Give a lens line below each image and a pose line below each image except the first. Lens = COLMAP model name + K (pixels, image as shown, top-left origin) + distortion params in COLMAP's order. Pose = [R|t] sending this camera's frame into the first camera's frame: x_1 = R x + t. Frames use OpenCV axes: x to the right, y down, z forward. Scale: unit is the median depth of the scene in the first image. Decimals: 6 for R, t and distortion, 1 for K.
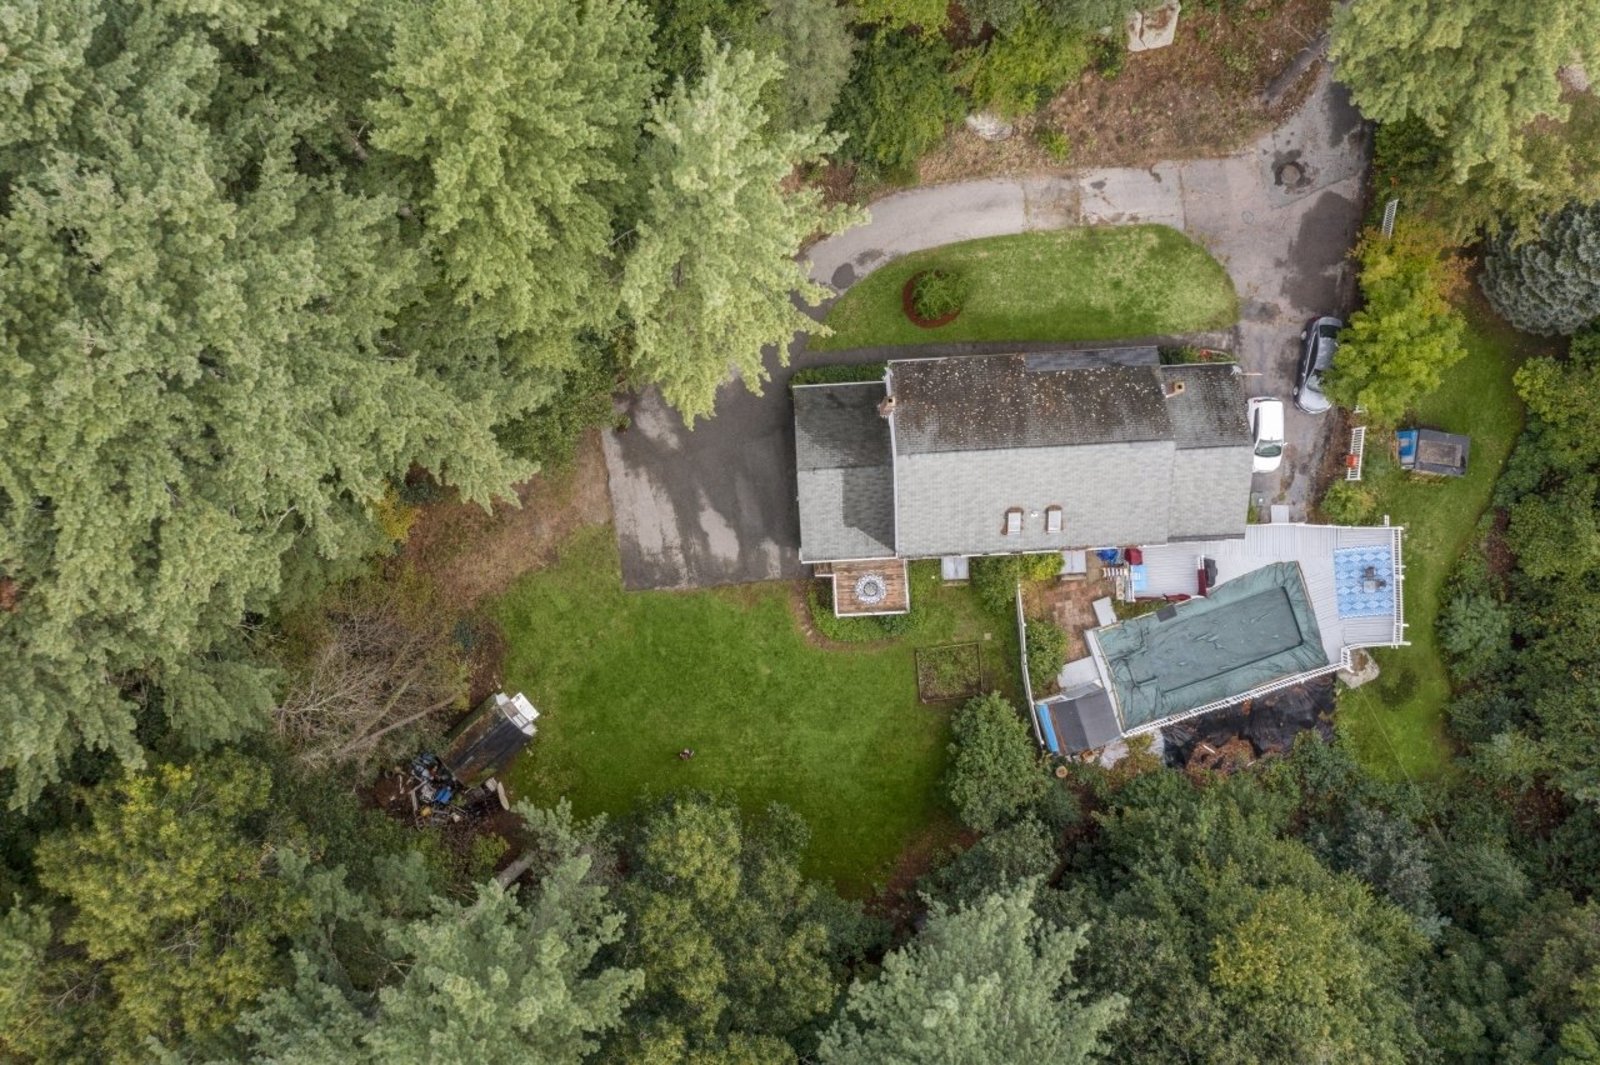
lens RADIAL K [[1252.7, 0, 800.0], [0, 1252.7, 532.5], [0, 0, 1]] dist [-0.022533, 0.006134]
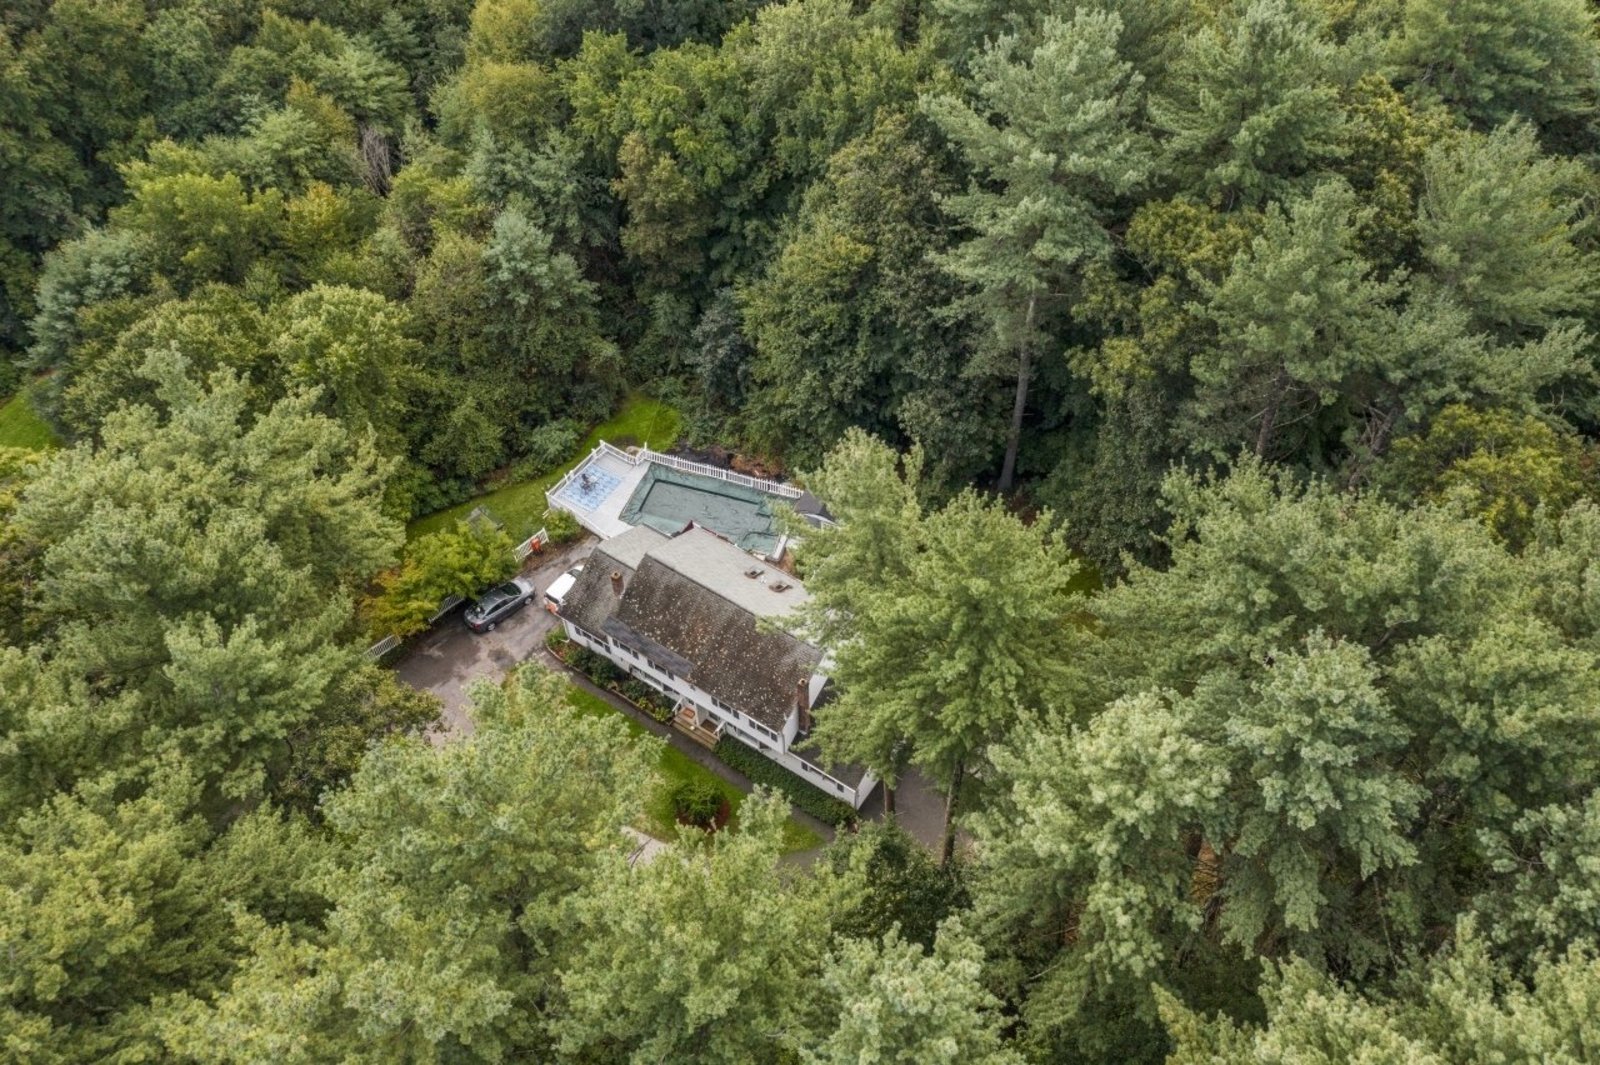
lens RADIAL K [[1252.7, 0, 800.0], [0, 1252.7, 532.5], [0, 0, 1]] dist [-0.022533, 0.006134]
pose [[-0.794805, -0.451260, 0.405770, -0.301260], [0.606203, -0.621601, 0.496116, -0.530046], [0.028350, 0.640294, 0.767606, -0.004703]]
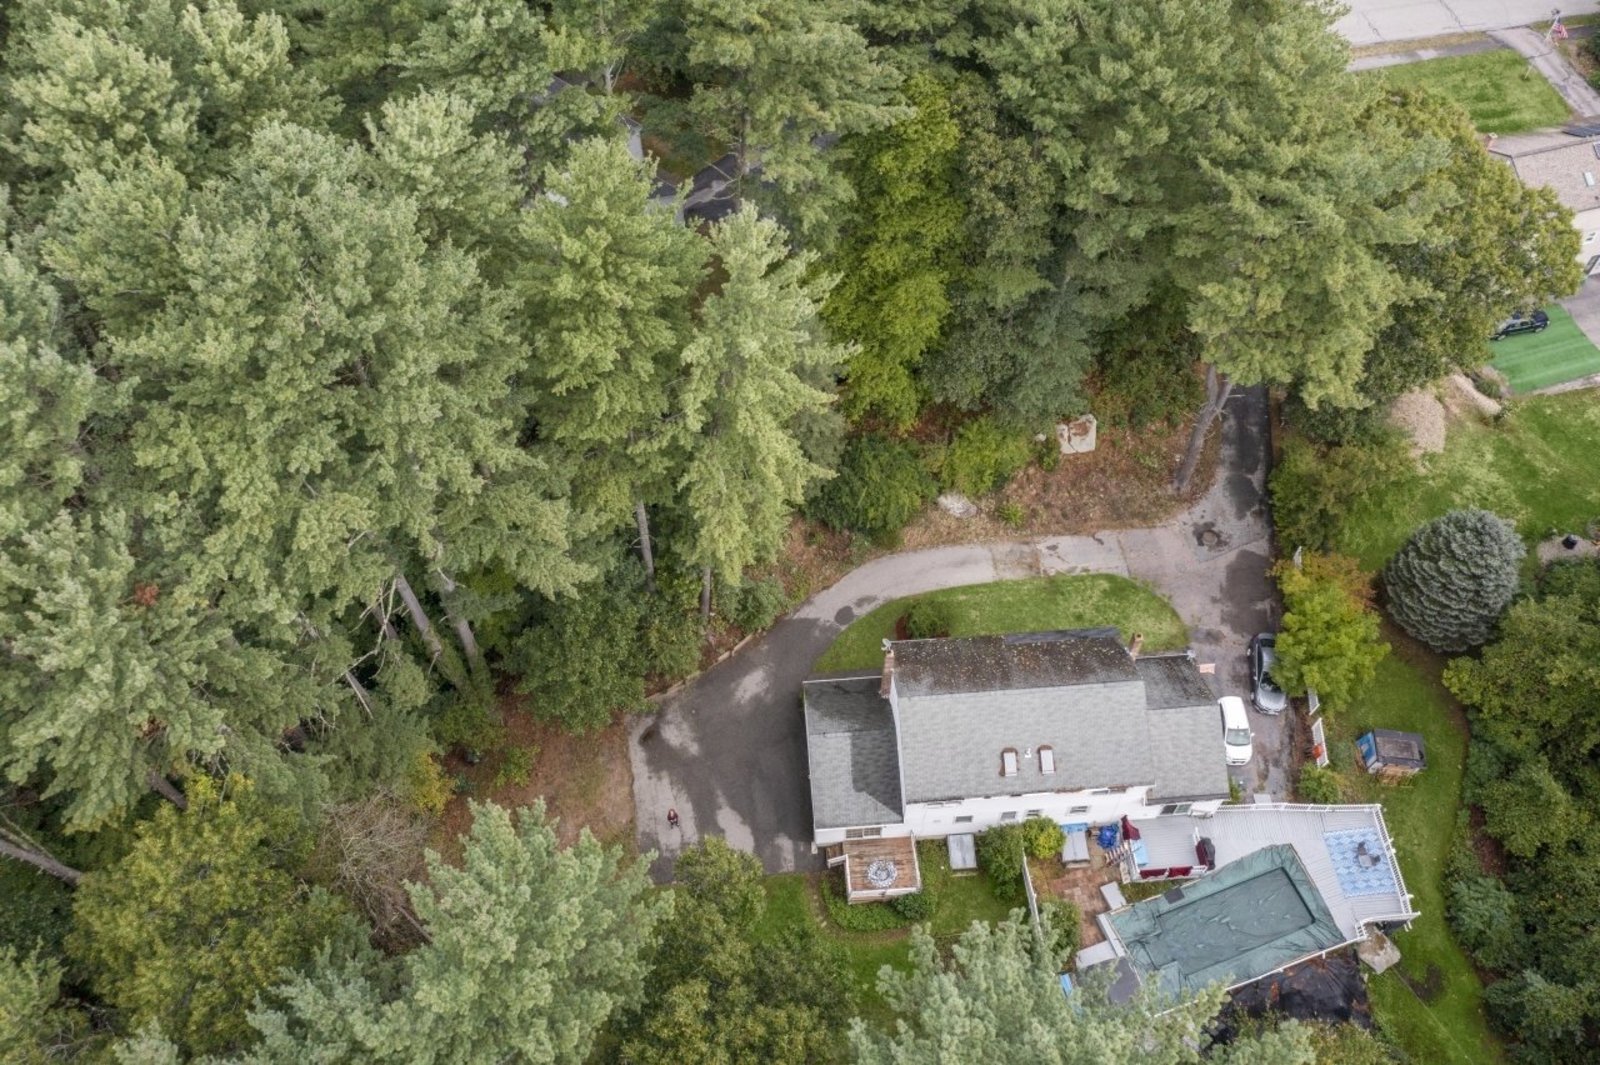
lens RADIAL K [[1252.7, 0, 800.0], [0, 1252.7, 532.5], [0, 0, 1]] dist [-0.022533, 0.006134]
pose [[0.999842, -0.016095, 0.007572, -0.014273], [0.017535, 0.820441, -0.571463, 0.398668], [0.002985, 0.571505, 0.820593, -0.003152]]
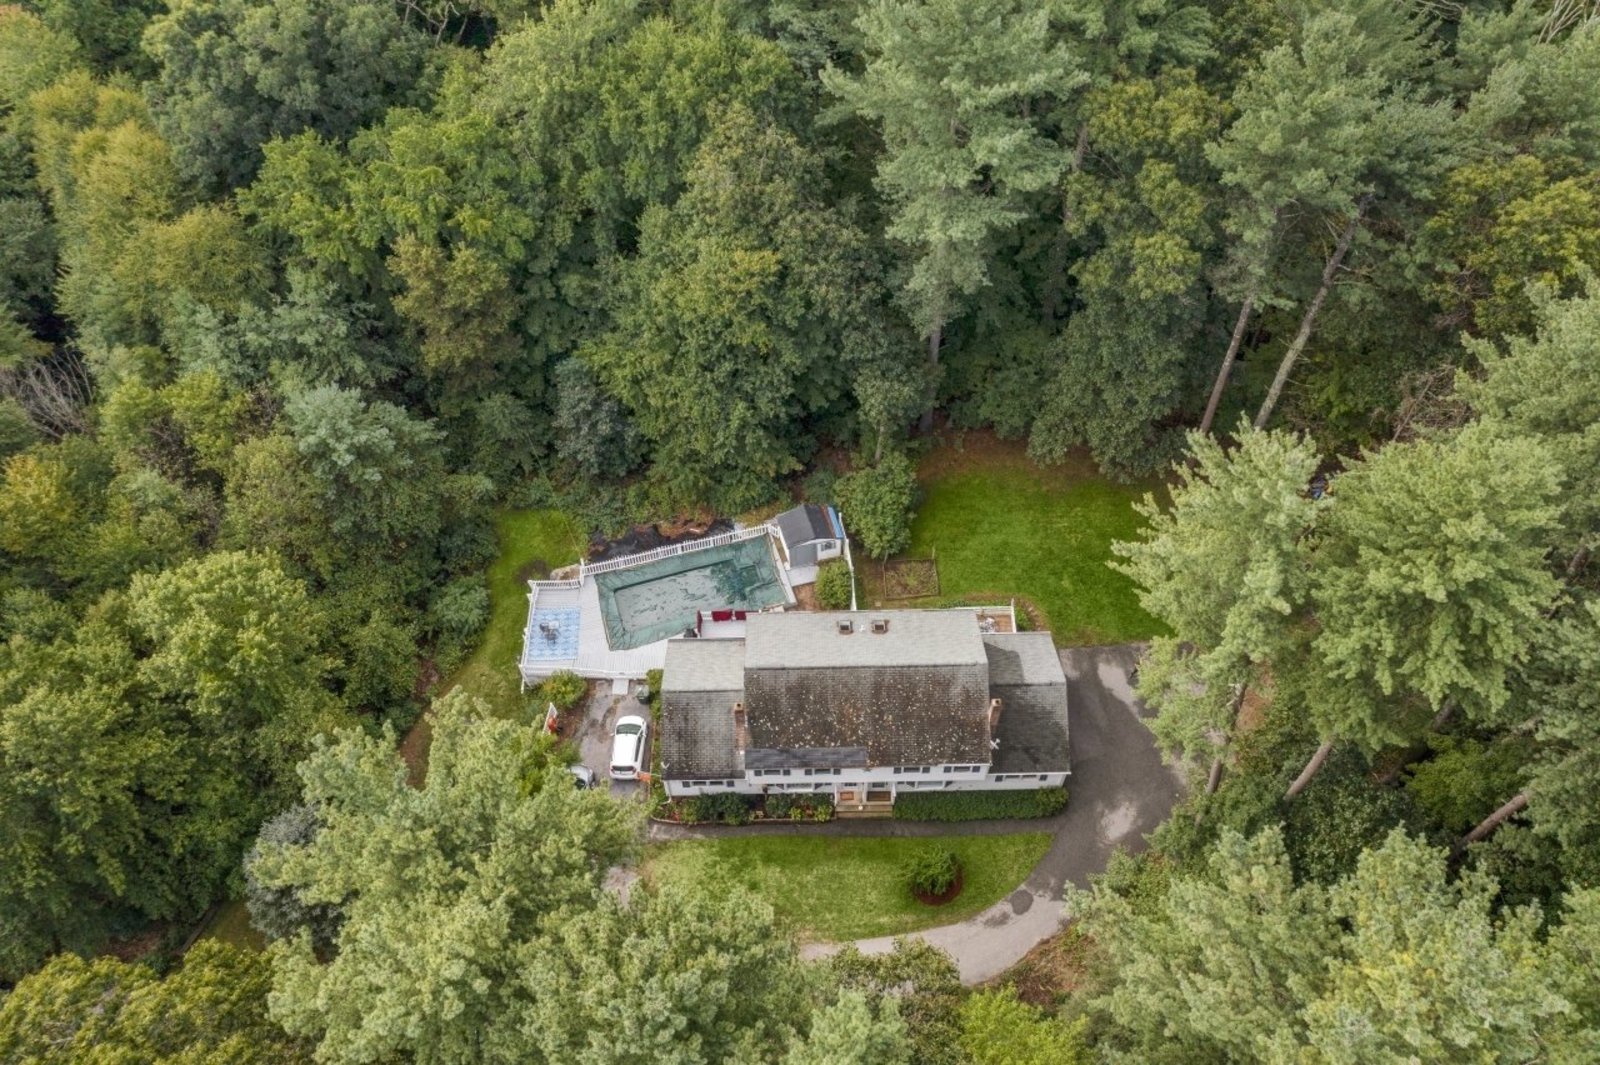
lens RADIAL K [[1252.7, 0, 800.0], [0, 1252.7, 532.5], [0, 0, 1]] dist [-0.022533, 0.006134]
pose [[-0.999029, -0.018011, 0.040211, 0.179199], [0.037911, -0.816451, 0.576169, -0.550503], [0.022453, 0.577134, 0.816341, -0.004365]]
